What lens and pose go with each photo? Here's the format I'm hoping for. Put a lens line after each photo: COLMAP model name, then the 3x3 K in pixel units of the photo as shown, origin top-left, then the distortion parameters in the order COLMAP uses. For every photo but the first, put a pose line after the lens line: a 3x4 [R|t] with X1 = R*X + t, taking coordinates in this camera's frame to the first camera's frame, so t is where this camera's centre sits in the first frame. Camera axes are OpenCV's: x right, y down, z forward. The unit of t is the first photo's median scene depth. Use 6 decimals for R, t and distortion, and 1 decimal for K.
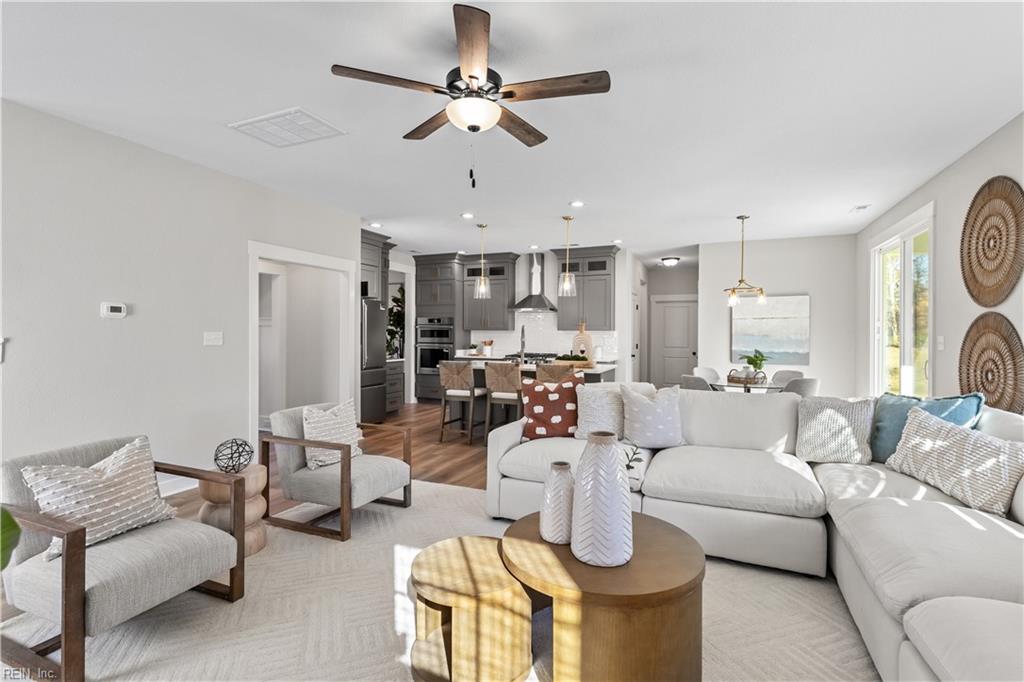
lens RADIAL K [[464.9, 0, 512.6], [0, 464.9, 338.9], [0, 0, 1]] dist [0.002021, 0.000135]
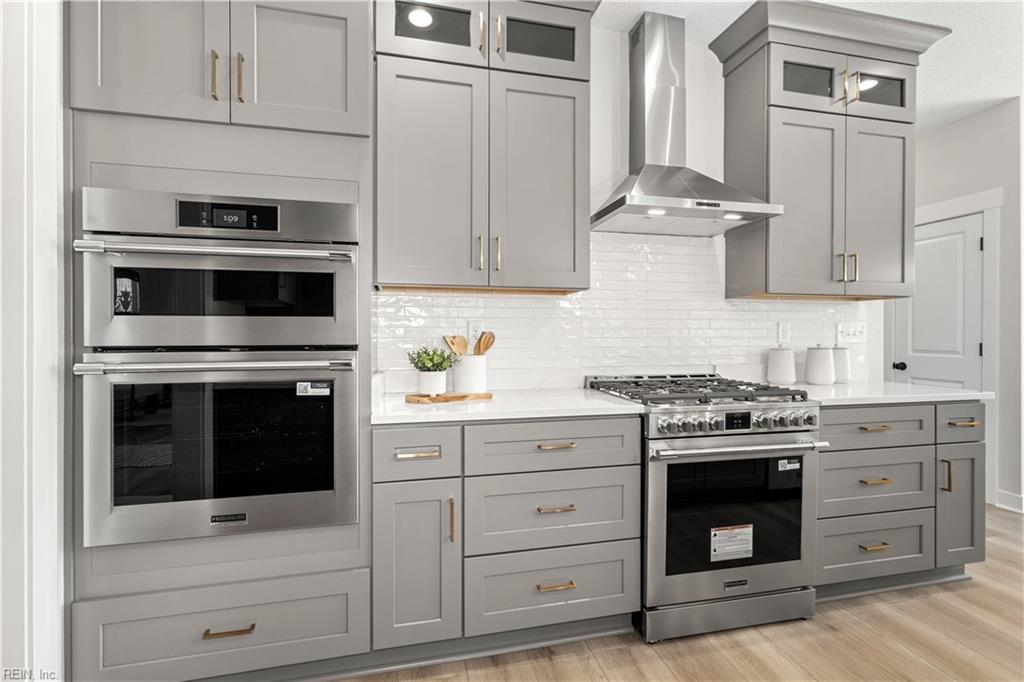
lens RADIAL K [[464.9, 0, 511.3], [0, 464.9, 339.9], [0, 0, 1]] dist [0.002021, 0.000135]
pose [[0.808294, -0.010417, 0.588687, -0.181310], [0.004534, 0.999924, 0.011468, 0.004426], [-0.588762, -0.006600, 0.808280, 0.795160]]
